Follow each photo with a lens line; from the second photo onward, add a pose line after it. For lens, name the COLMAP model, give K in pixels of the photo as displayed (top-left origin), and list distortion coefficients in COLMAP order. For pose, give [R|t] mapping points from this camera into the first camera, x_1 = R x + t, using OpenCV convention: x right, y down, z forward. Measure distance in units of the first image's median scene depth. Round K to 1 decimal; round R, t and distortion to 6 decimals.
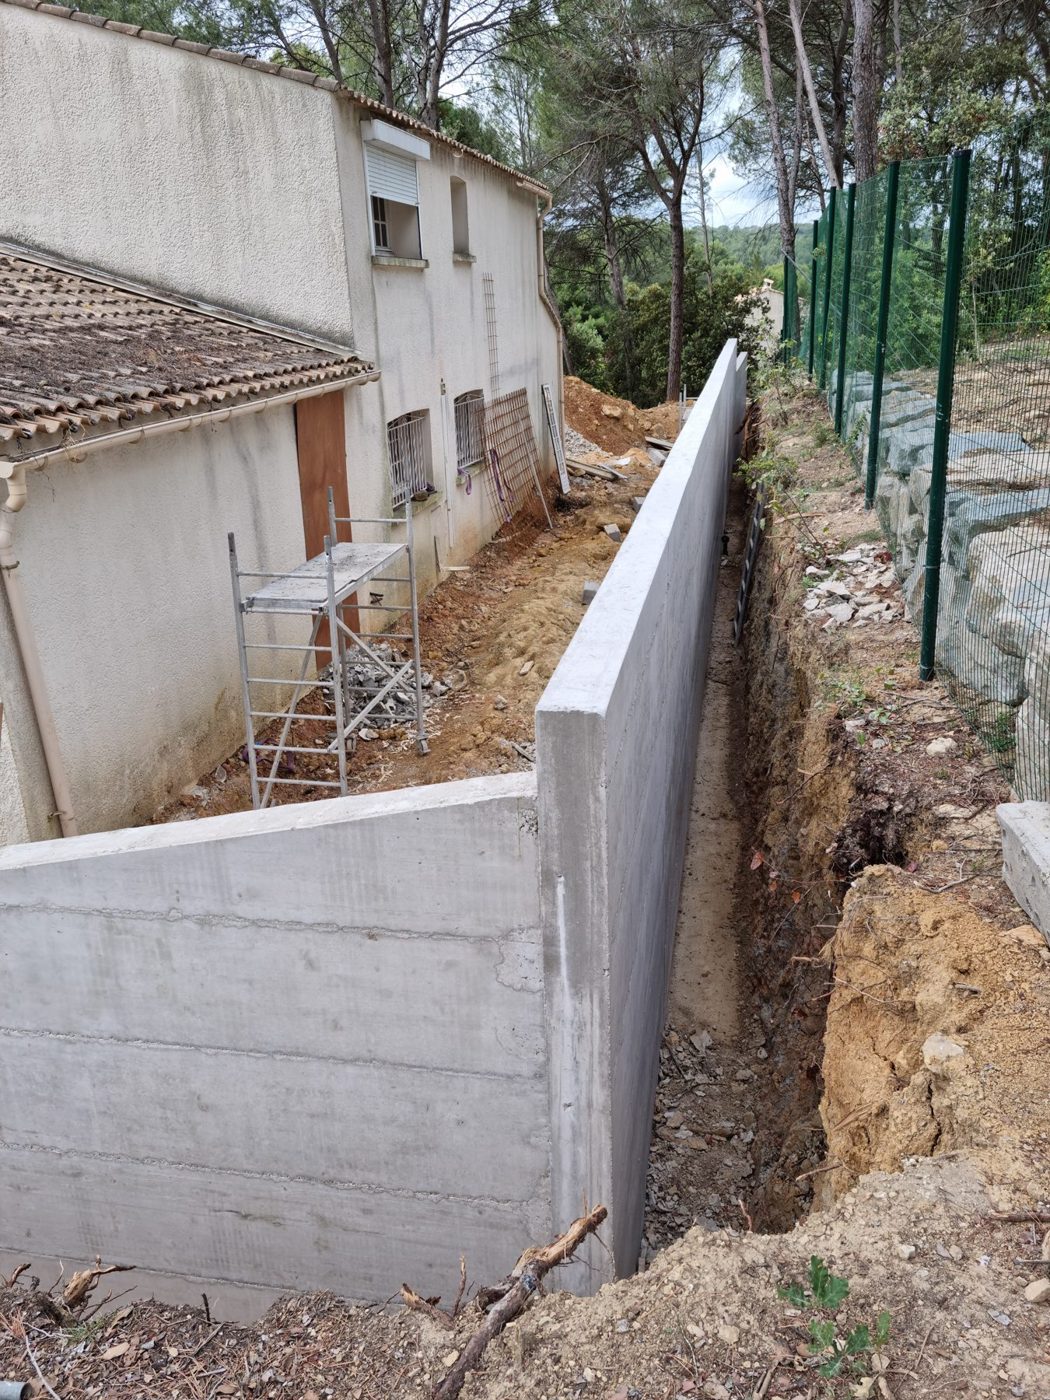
lens RADIAL K [[1117.3, 0, 518.7], [0, 1117.3, 702.6], [0, 0, 1]] dist [0.051459, -0.060339]
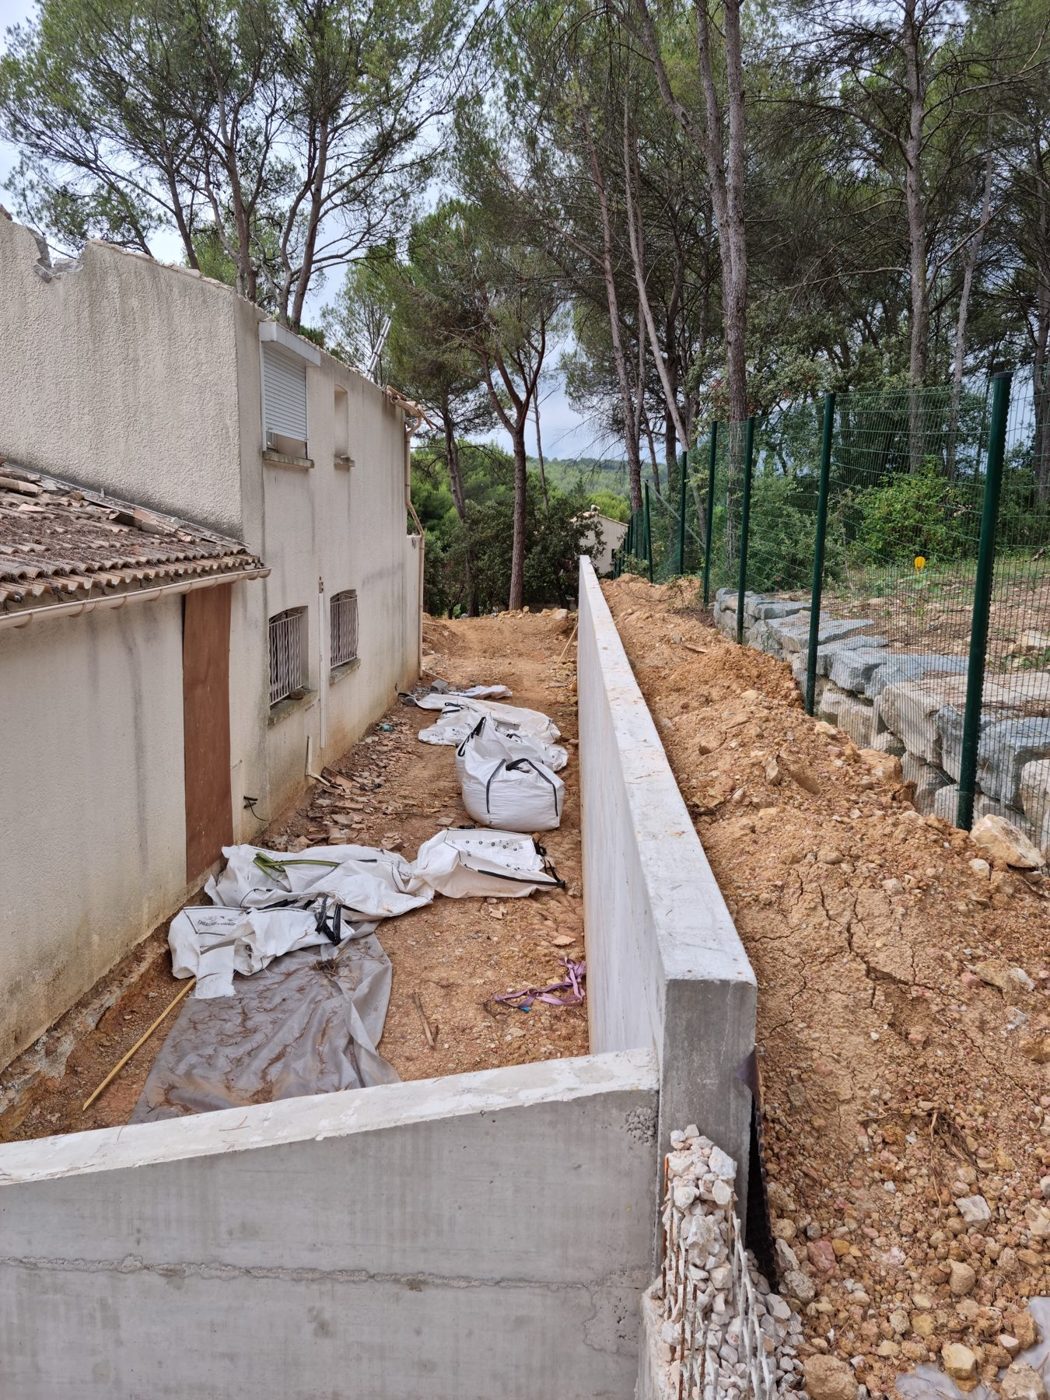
lens RADIAL K [[1117.3, 0, 528.7], [0, 1117.3, 703.3], [0, 0, 1]] dist [0.051459, -0.060339]
pose [[0.985578, 0.031401, 0.166282, -0.072616], [-0.001442, 0.984156, -0.177301, -0.014497], [-0.169214, 0.174505, 0.970008, 0.073919]]
